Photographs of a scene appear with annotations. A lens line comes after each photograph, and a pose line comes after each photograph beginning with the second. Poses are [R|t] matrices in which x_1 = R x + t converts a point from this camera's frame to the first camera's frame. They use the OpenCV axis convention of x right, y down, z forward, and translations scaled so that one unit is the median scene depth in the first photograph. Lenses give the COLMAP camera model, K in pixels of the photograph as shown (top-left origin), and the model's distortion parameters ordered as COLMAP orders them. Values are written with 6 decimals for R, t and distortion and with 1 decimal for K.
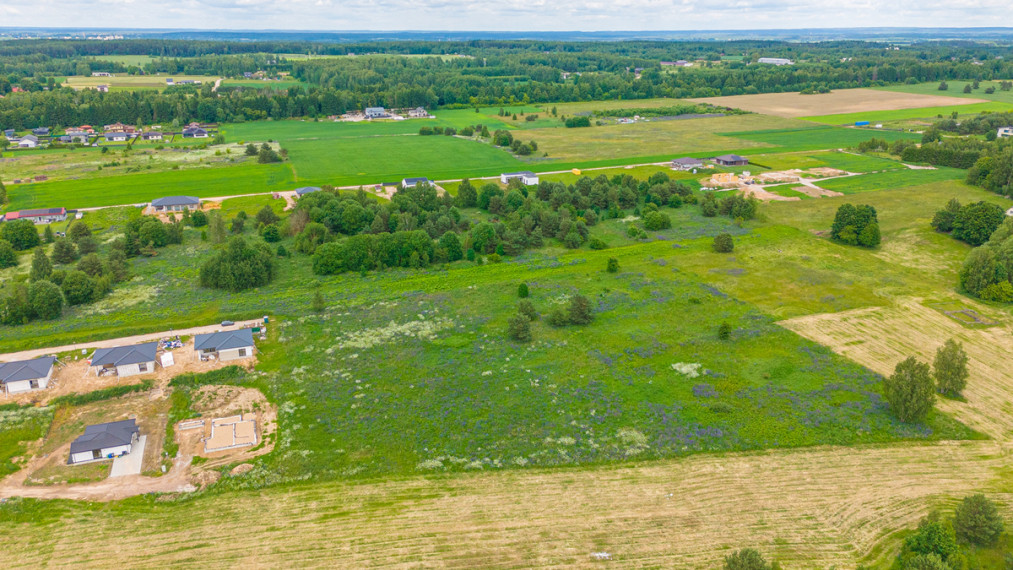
lens RADIAL K [[745.6, 0, 506.3], [0, 745.6, 280.3], [0, 0, 1]] dist [0.075791, -0.072011]
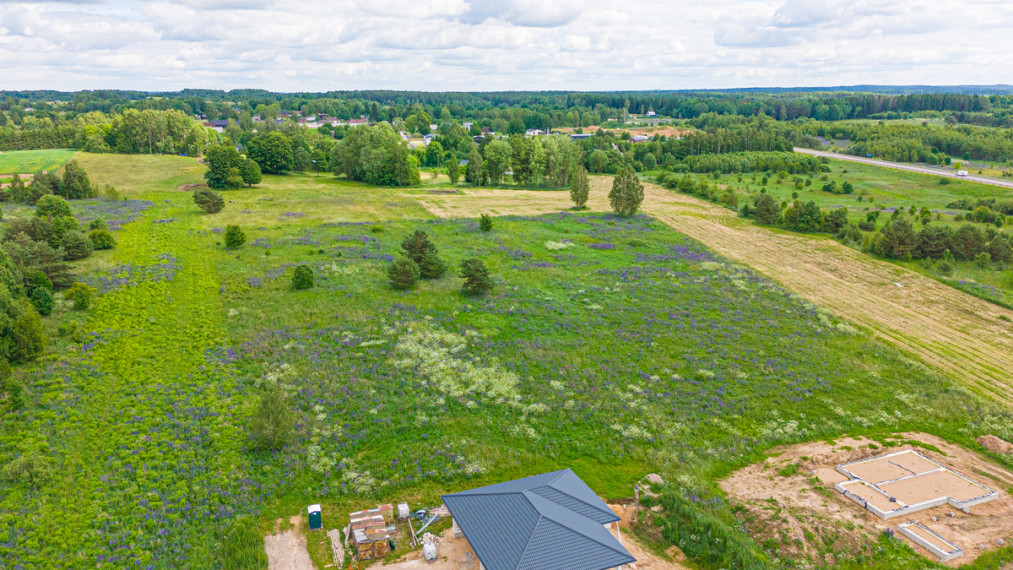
lens RADIAL K [[745.6, 0, 506.3], [0, 745.6, 280.3], [0, 0, 1]] dist [0.075791, -0.072011]
pose [[-0.038921, -0.245468, 0.968623, -0.638667], [0.323069, 0.914204, 0.244658, -0.088548], [-0.945575, 0.322455, 0.043721, 0.959699]]
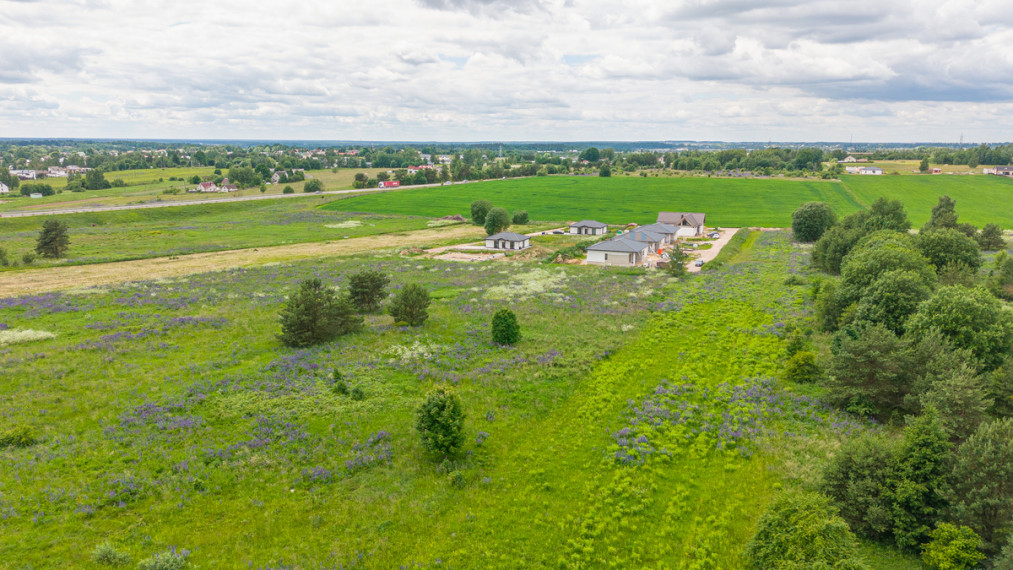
lens RADIAL K [[743.2, 0, 506.5], [0, 743.2, 285.0], [0, 0, 1]] dist [0.081651, -0.081511]
pose [[-0.673942, 0.134991, -0.726347, 0.367192], [-0.243790, 0.887457, 0.391134, -0.194596], [0.697402, 0.440678, -0.565185, 1.418488]]
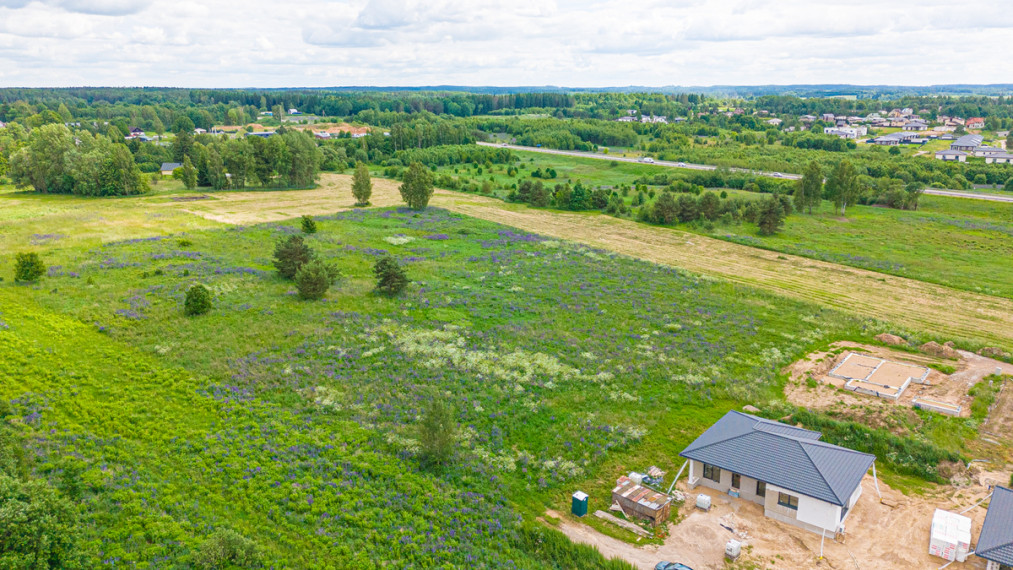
lens RADIAL K [[745.6, 0, 506.3], [0, 745.6, 280.3], [0, 0, 1]] dist [0.075791, -0.072011]
pose [[-0.524768, -0.210431, 0.824826, -0.576190], [0.276195, 0.874452, 0.398812, -0.164540], [-0.805192, 0.437096, -0.400764, 1.197536]]
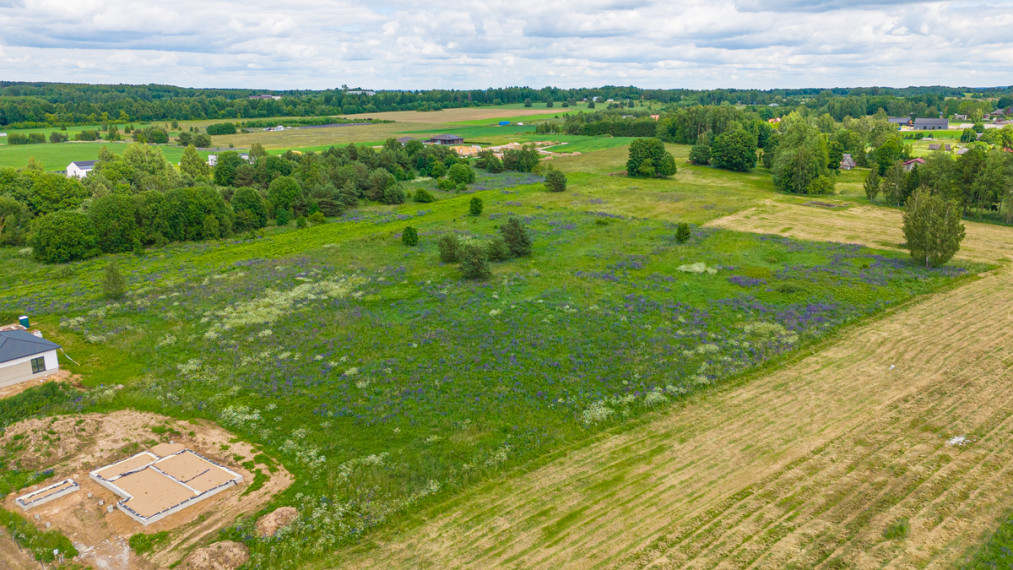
lens RADIAL K [[745.6, 0, 506.3], [0, 745.6, 280.3], [0, 0, 1]] dist [0.075791, -0.072011]
pose [[0.834540, -0.137297, 0.533566, -0.344645], [0.177150, 0.983894, -0.023902, 0.105196], [-0.521690, 0.114468, 0.845421, 0.386317]]
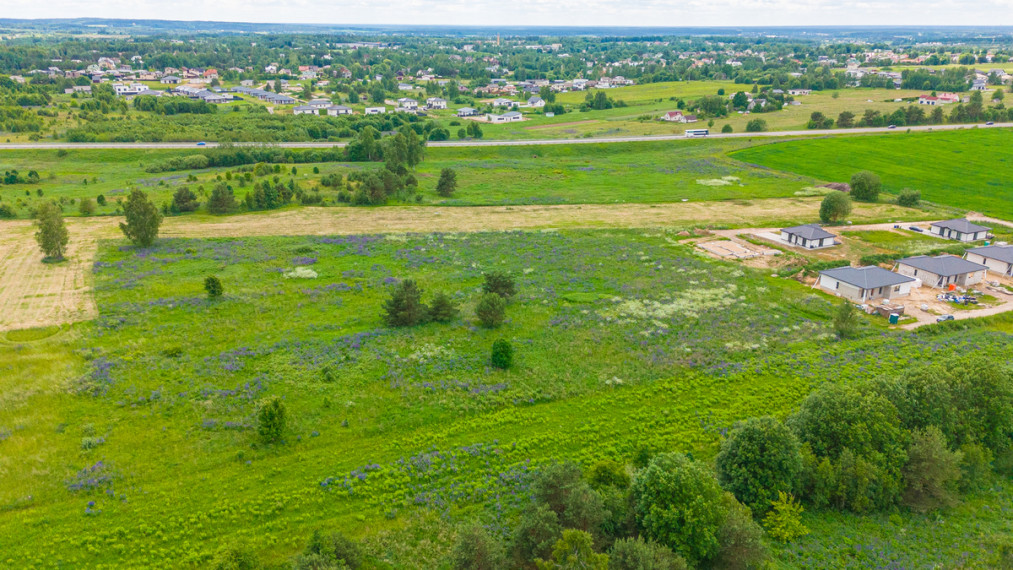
lens RADIAL K [[745.6, 0, 506.3], [0, 745.6, 280.3], [0, 0, 1]] dist [0.075791, -0.072011]
pose [[-0.996441, 0.019561, -0.081997, 0.070411], [-0.034609, 0.792018, 0.609516, -0.388752], [0.076866, 0.610184, -0.788522, 1.591183]]
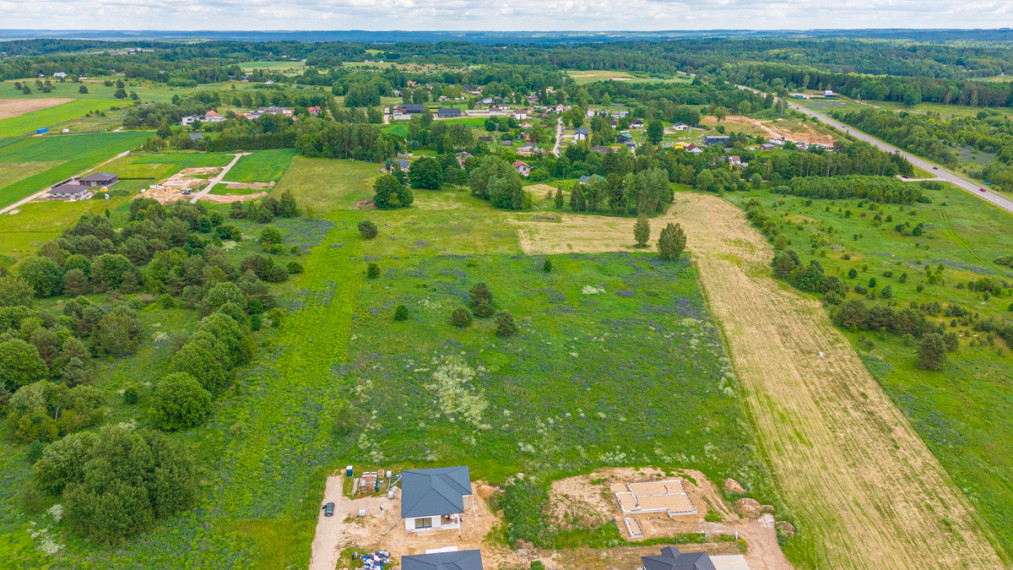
lens RADIAL K [[745.6, 0, 506.3], [0, 745.6, 280.3], [0, 0, 1]] dist [0.075791, -0.072011]
pose [[0.223608, -0.311833, 0.923450, -0.921179], [0.311198, 0.920692, 0.235547, -0.234411], [-0.923664, 0.234705, 0.302916, 0.684624]]
